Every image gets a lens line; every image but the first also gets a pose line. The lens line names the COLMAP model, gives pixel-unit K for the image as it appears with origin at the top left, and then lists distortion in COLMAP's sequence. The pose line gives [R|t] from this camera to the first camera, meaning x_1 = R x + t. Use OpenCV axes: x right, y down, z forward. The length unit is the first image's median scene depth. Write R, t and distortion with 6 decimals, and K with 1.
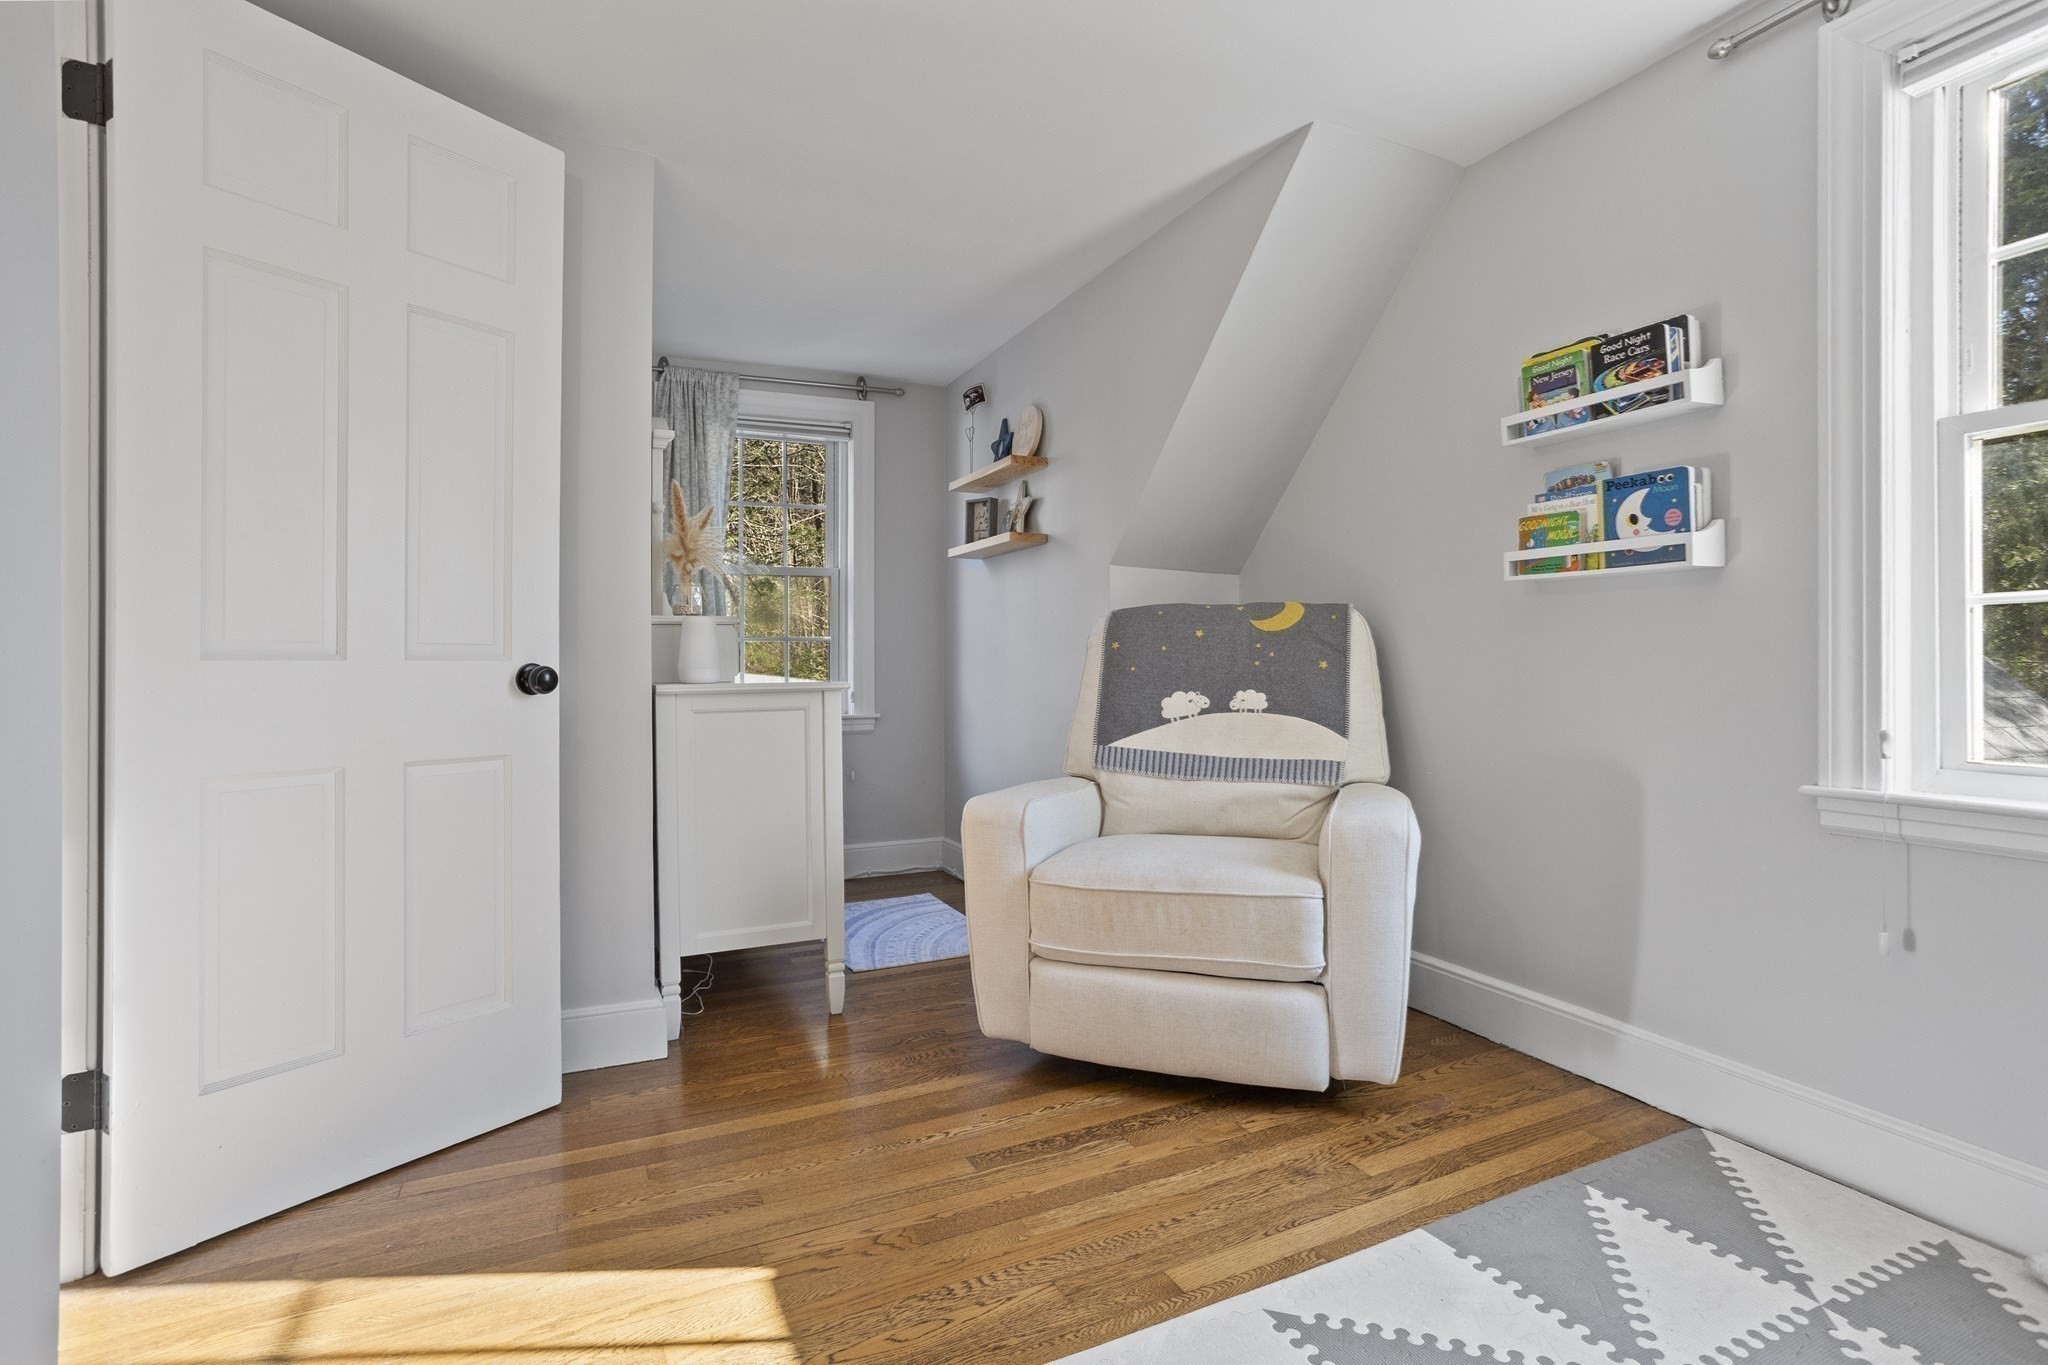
lens RADIAL K [[992.1, 0, 1051.3], [0, 992.1, 678.2], [0, 0, 1]] dist [-0.051320, 0.030105]
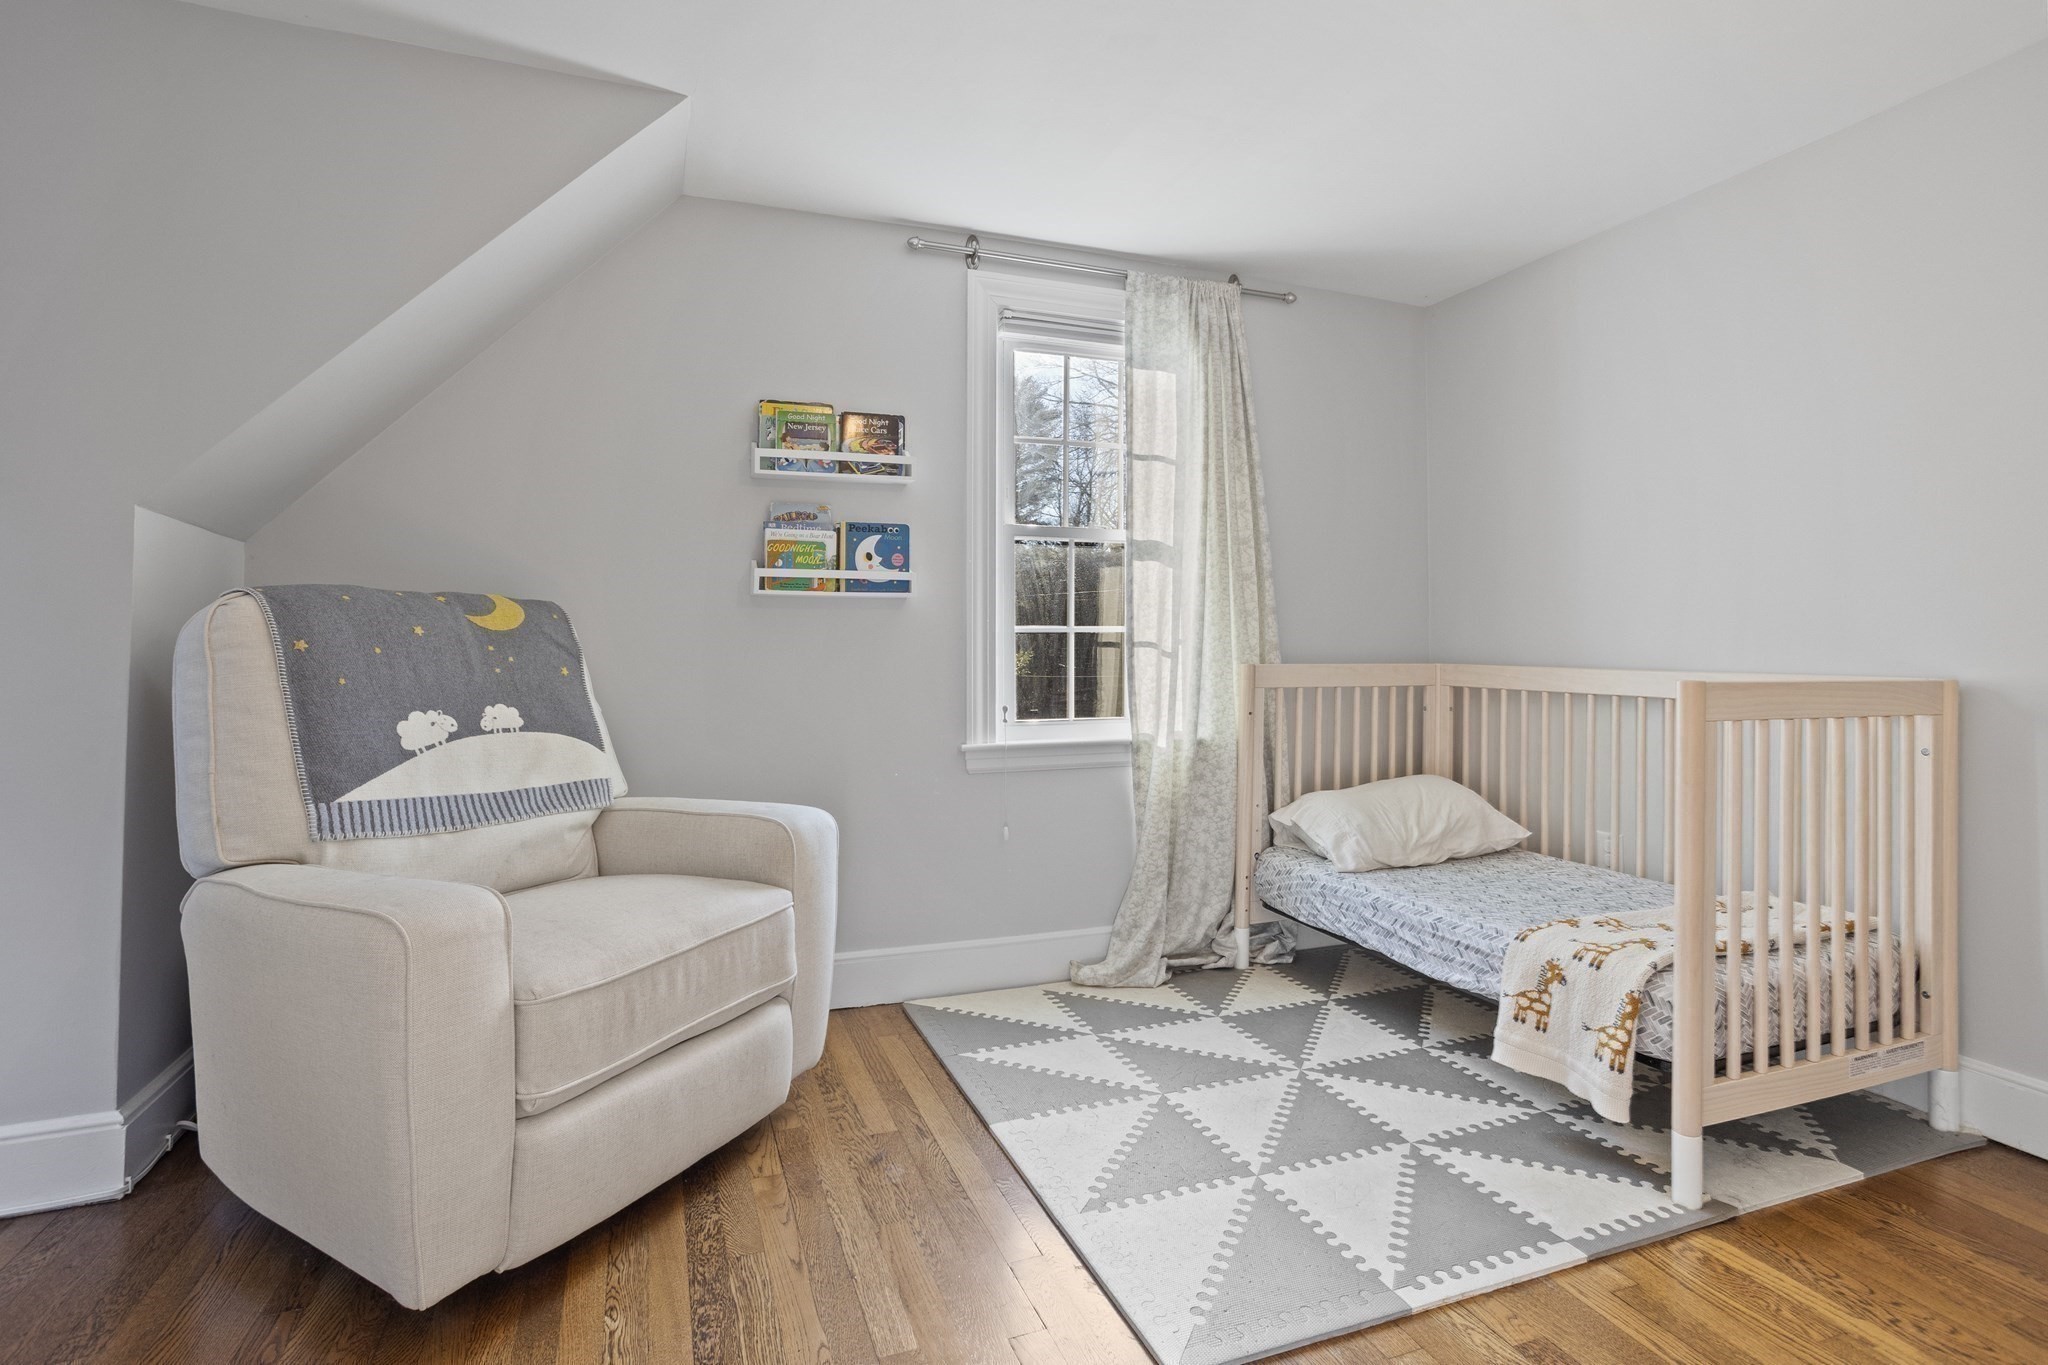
lens RADIAL K [[992.1, 0, 1022.3], [0, 992.1, 640.0], [0, 0, 1]] dist [-0.051320, 0.030105]
pose [[0.099736, 0.019767, 0.994818, -0.669181], [0.022019, 0.999514, -0.022068, -0.016253], [-0.994770, 0.024106, 0.099252, 0.634535]]
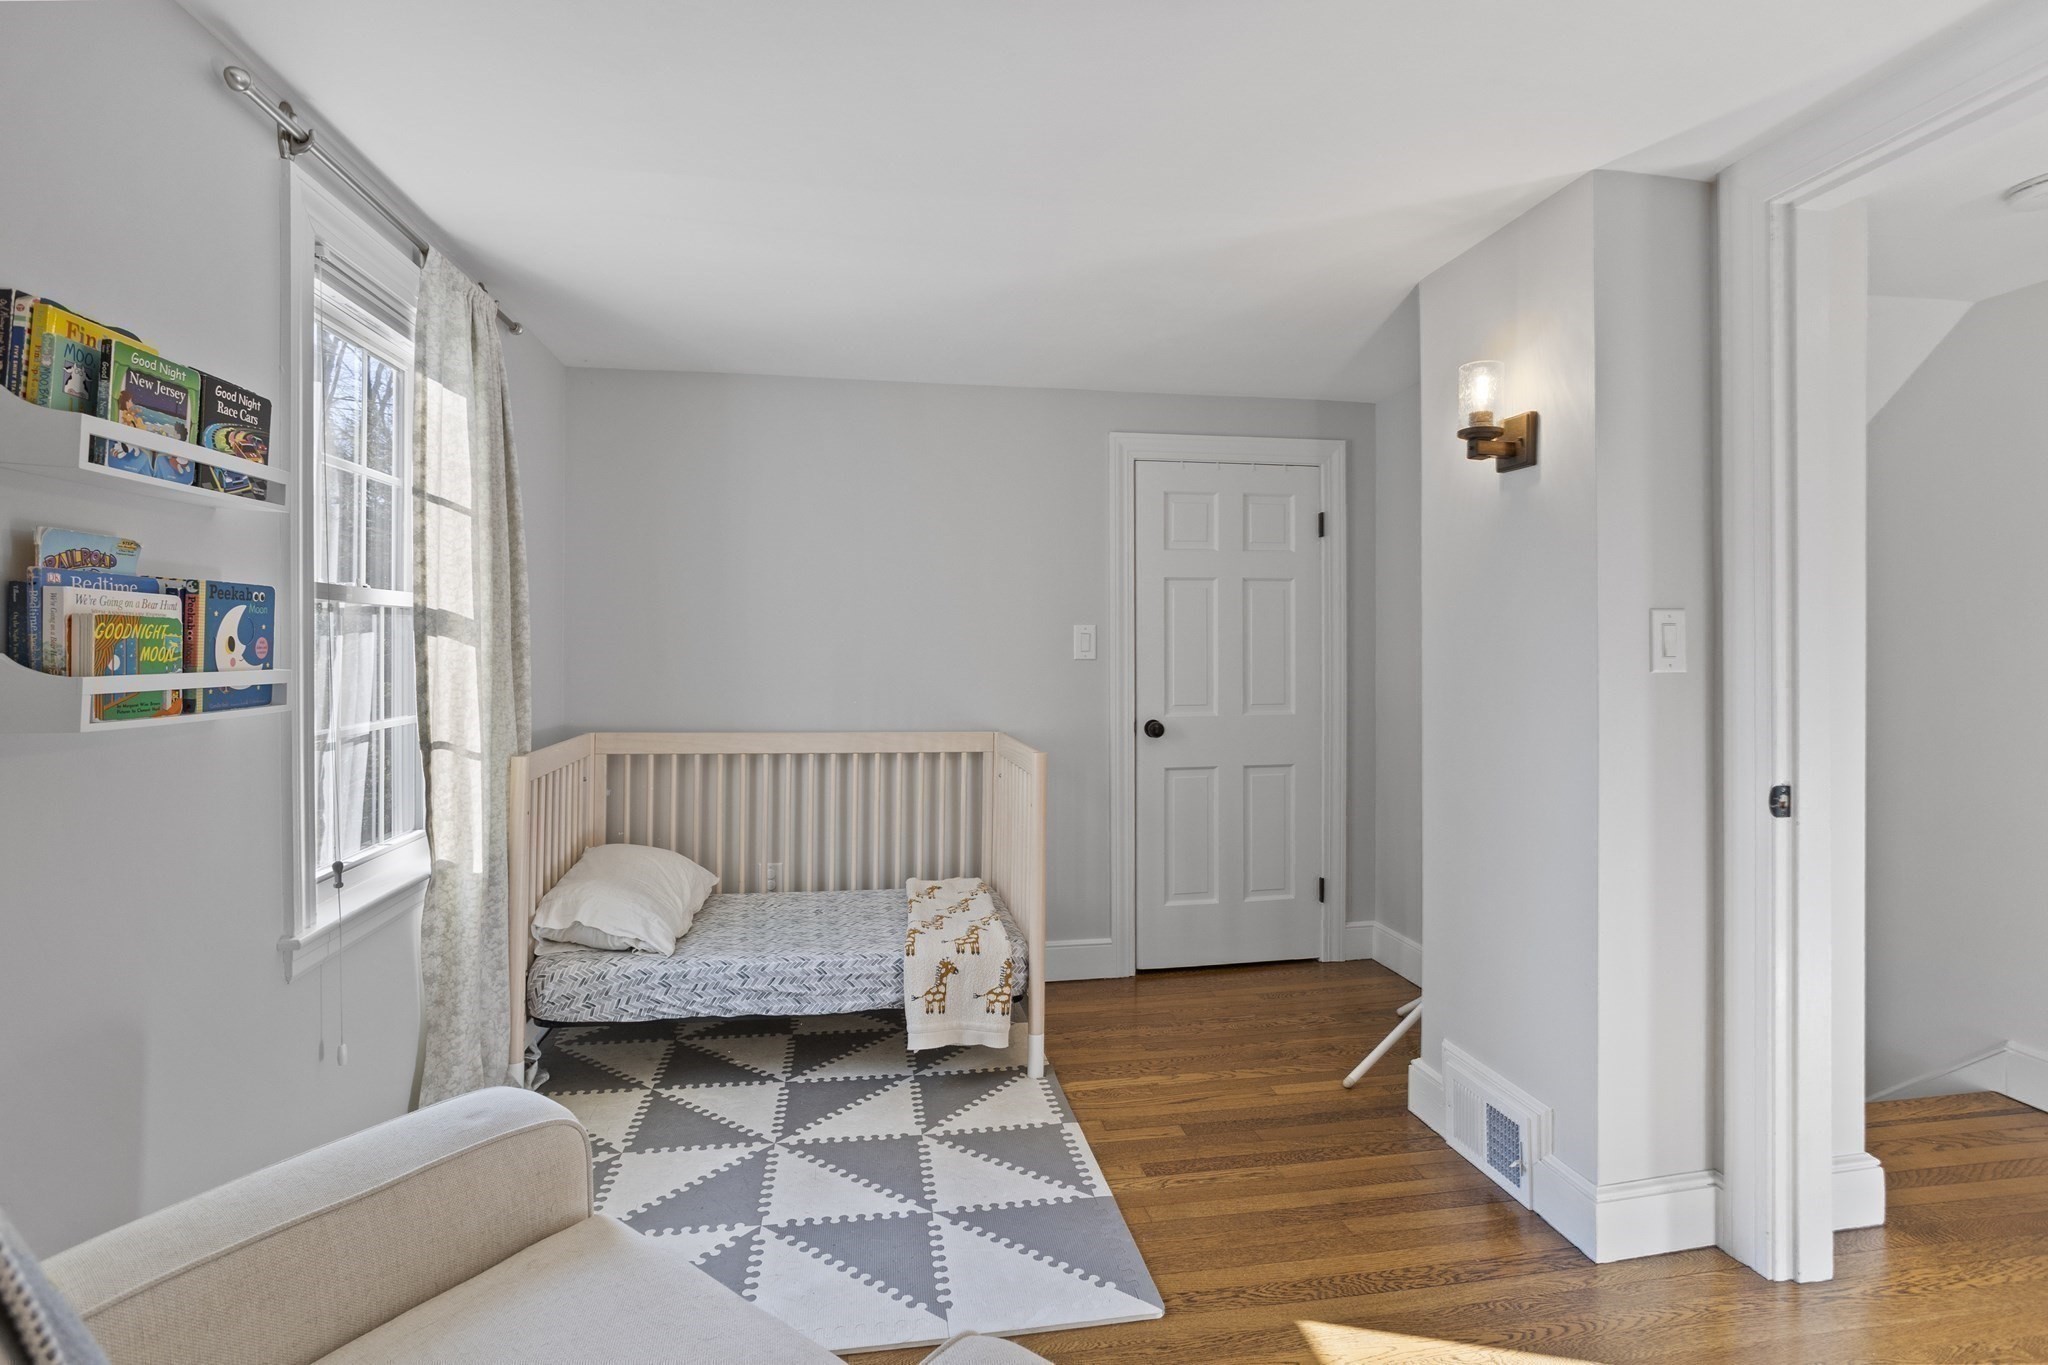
lens RADIAL K [[992.1, 0, 1035.1], [0, 992.1, 668.8], [0, 0, 1]] dist [-0.051320, 0.030105]
pose [[-0.957525, -0.000525, 0.288349, -0.168828], [0.011727, 0.999100, 0.040764, -0.158759], [-0.288110, 0.042414, -0.956657, 1.442194]]
